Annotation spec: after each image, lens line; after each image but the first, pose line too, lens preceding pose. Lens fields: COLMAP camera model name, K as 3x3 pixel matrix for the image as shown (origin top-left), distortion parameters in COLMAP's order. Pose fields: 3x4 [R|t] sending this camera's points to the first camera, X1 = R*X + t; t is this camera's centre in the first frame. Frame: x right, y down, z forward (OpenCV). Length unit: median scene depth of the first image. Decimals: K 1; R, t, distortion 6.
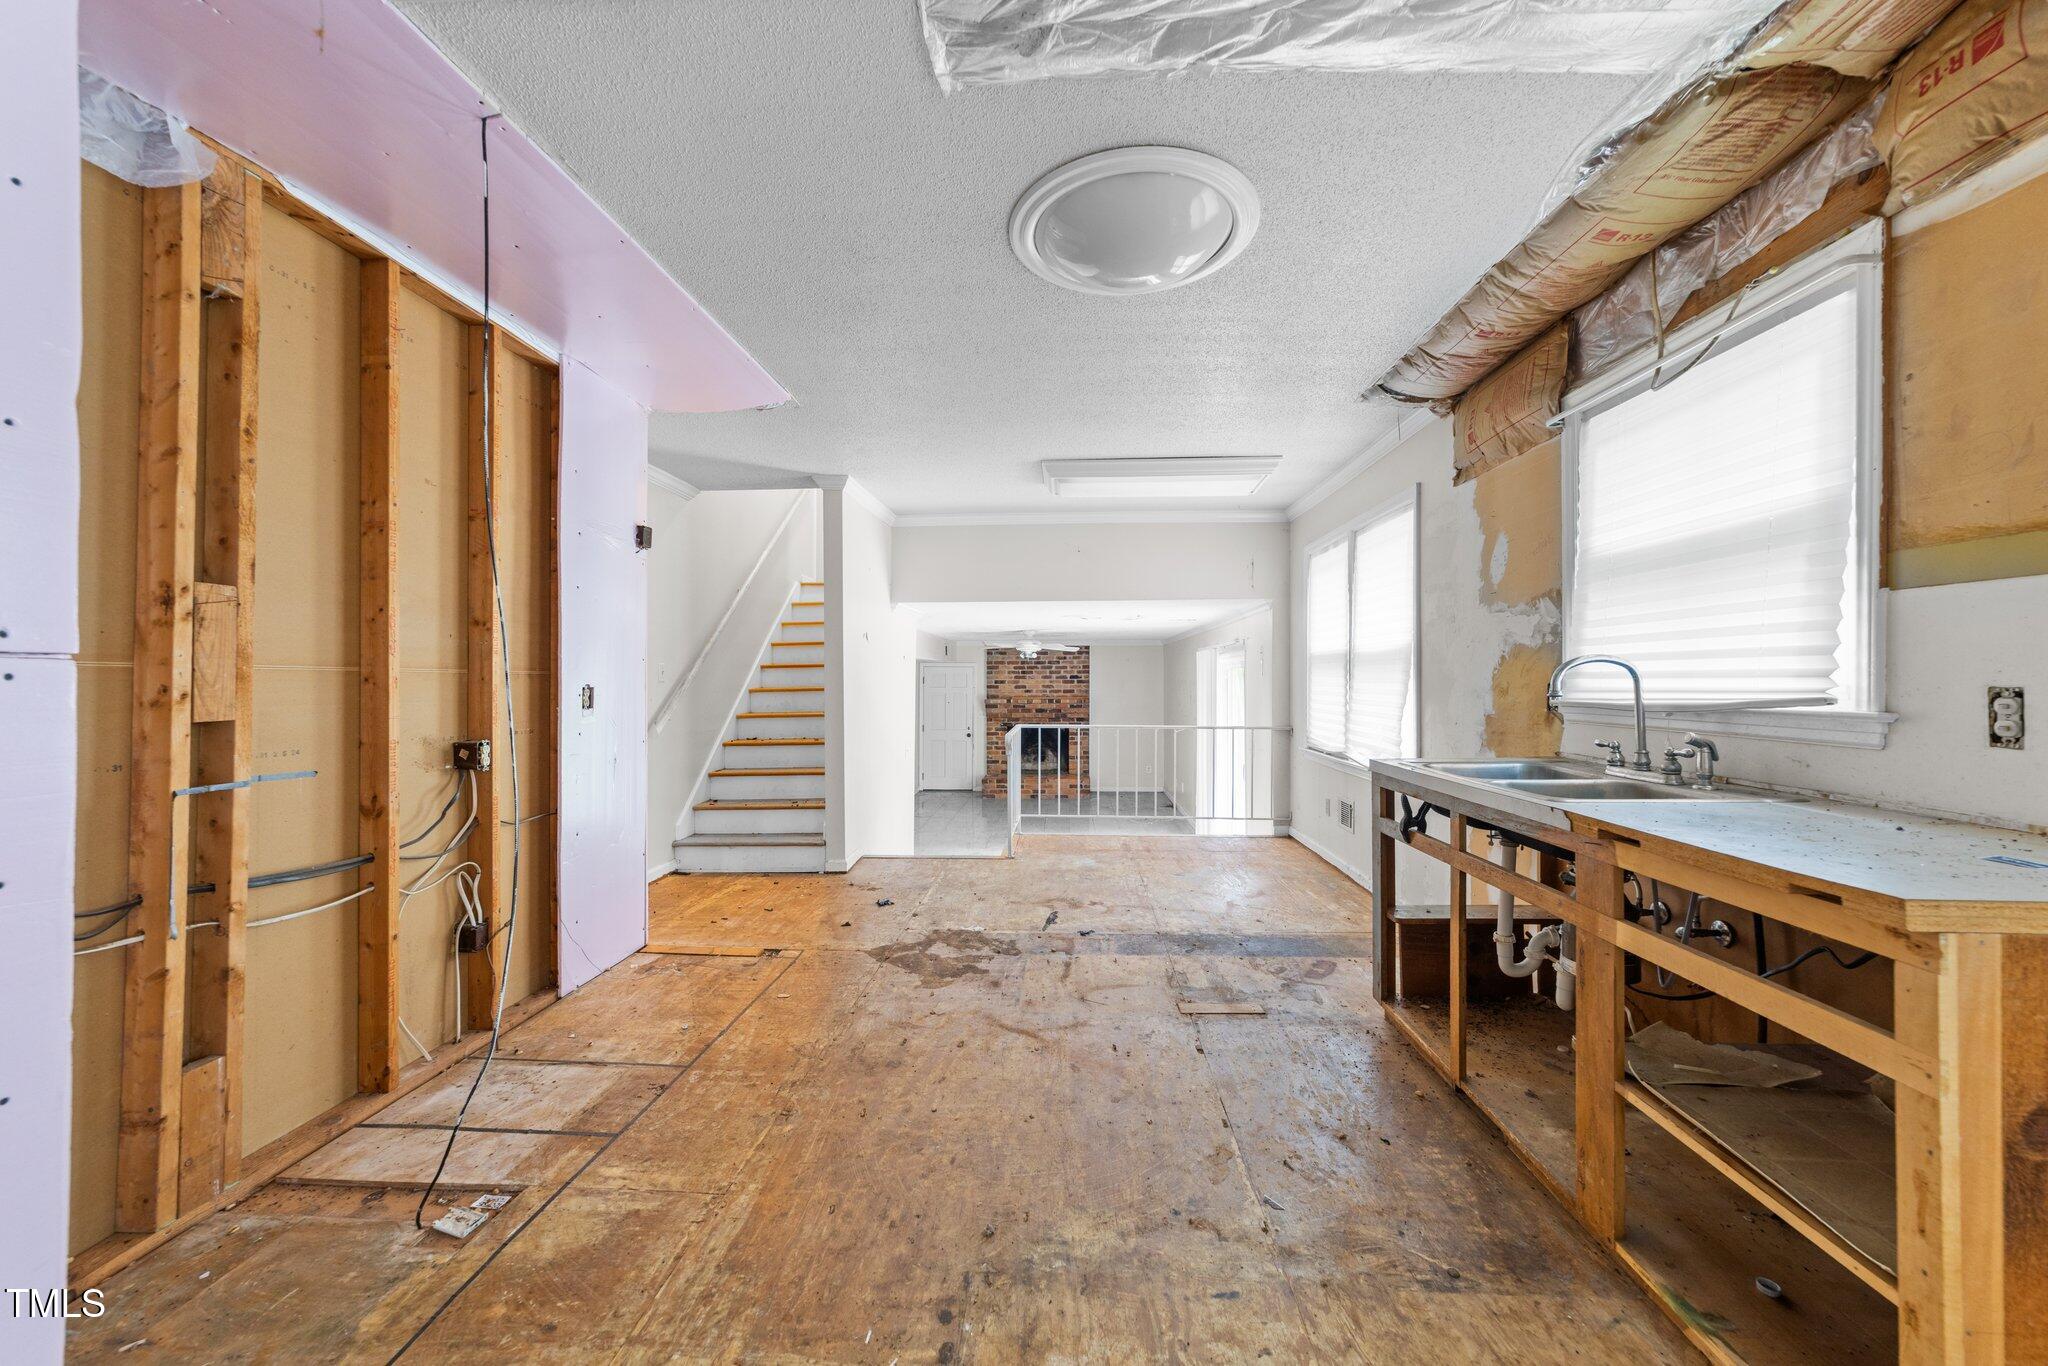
lens RADIAL K [[788.4, 0, 1020.5], [0, 788.4, 674.3], [0, 0, 1]] dist [-0.007448, 0.002969]
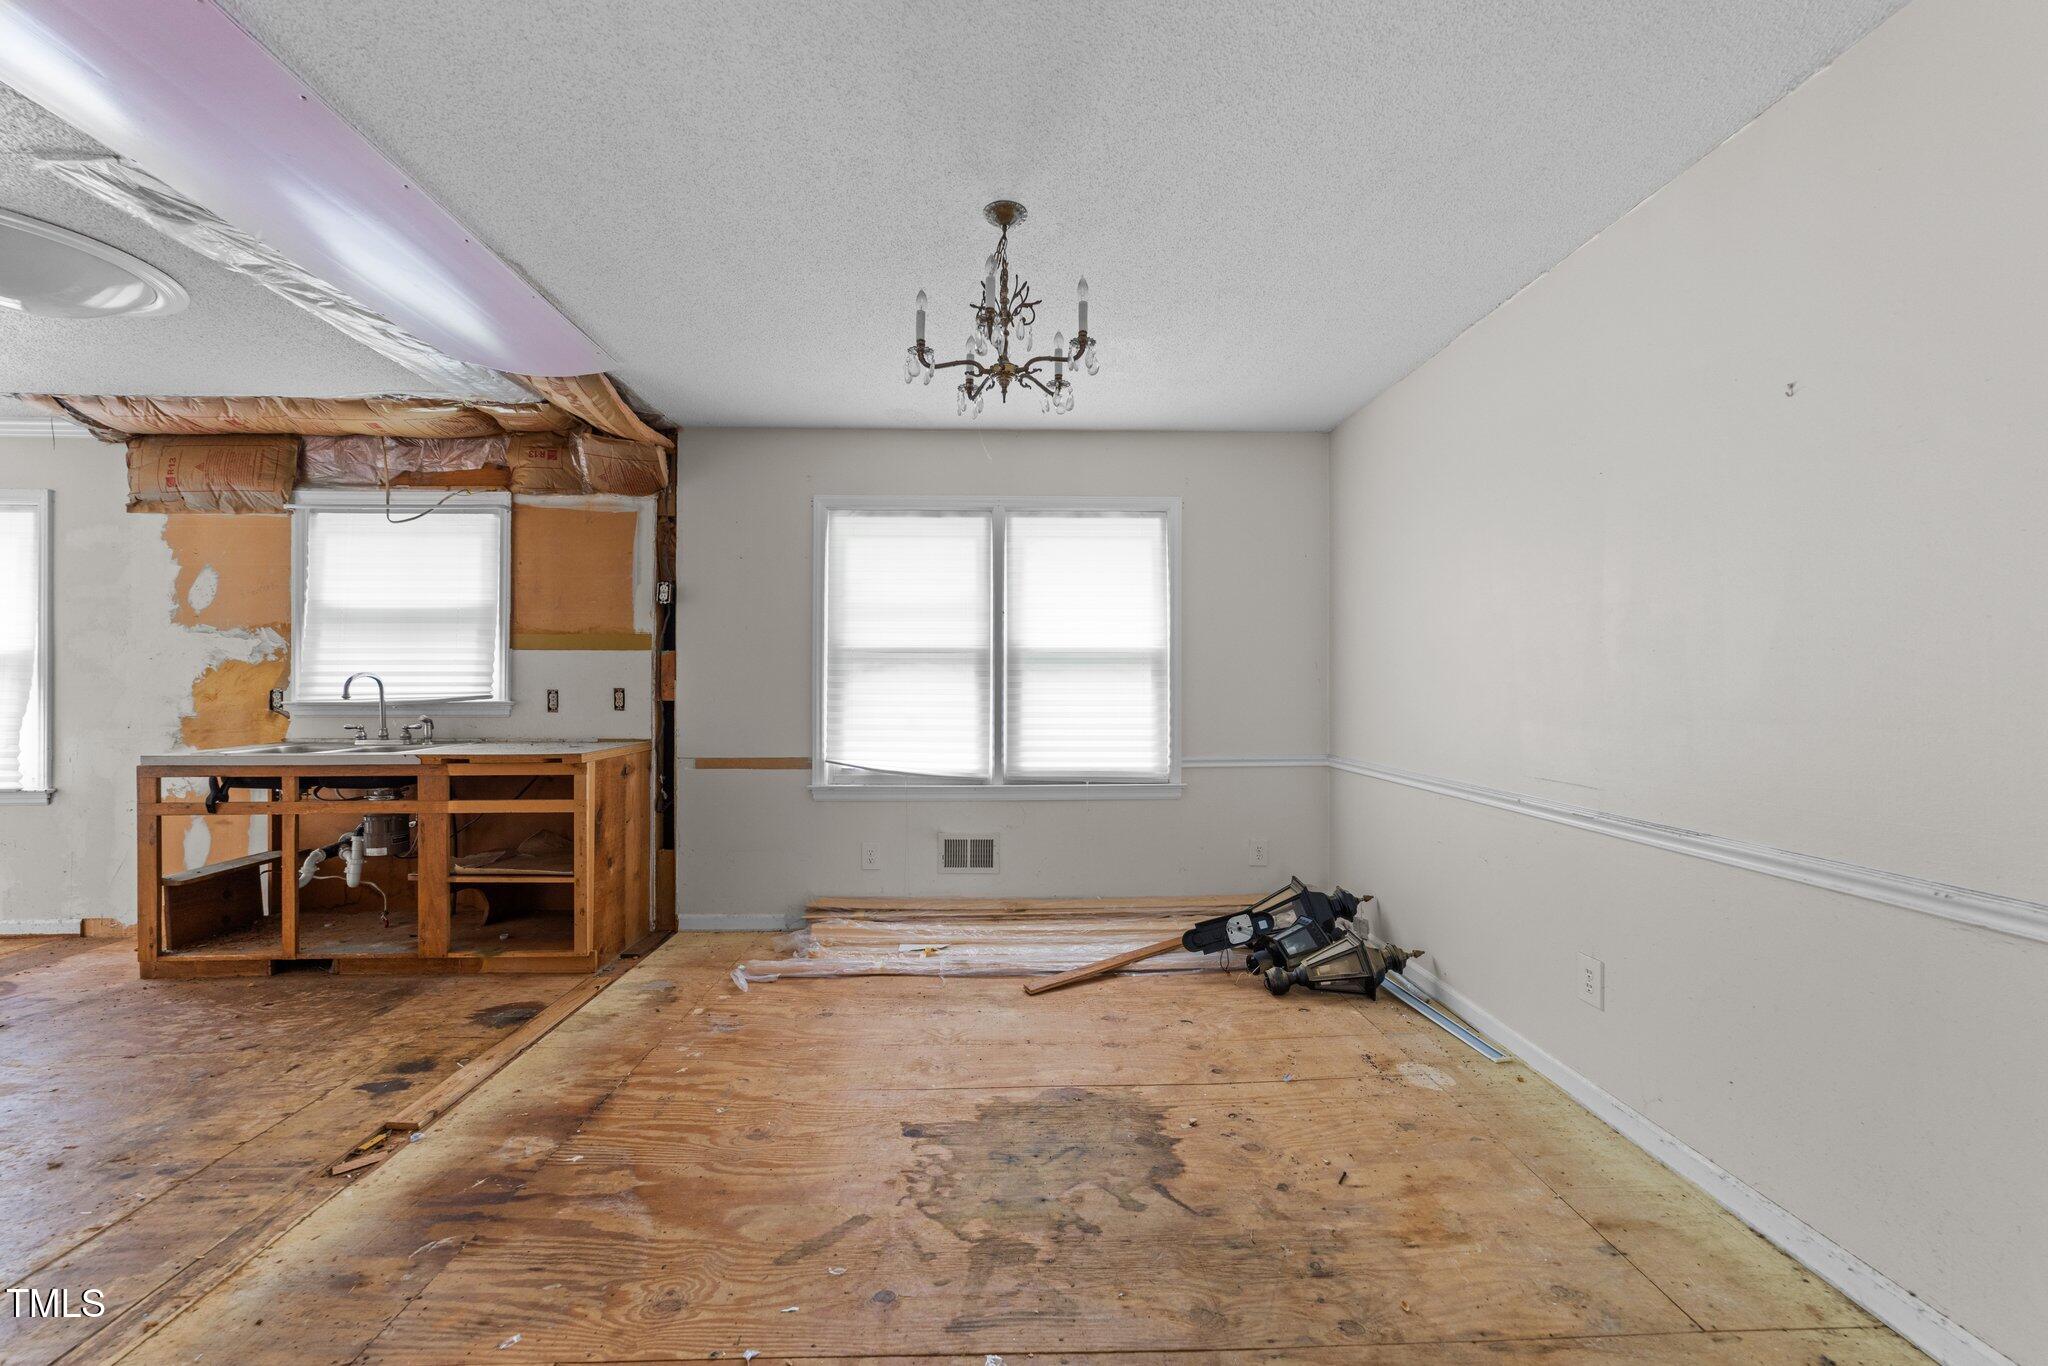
lens RADIAL K [[788.4, 0, 1018.0], [0, 788.4, 689.7], [0, 0, 1]] dist [-0.007448, 0.002969]
pose [[-0.083363, -0.003819, 0.996512, -1.271399], [-0.005894, 0.999977, 0.003340, -0.002242], [-0.996502, -0.005595, -0.083384, -0.301950]]
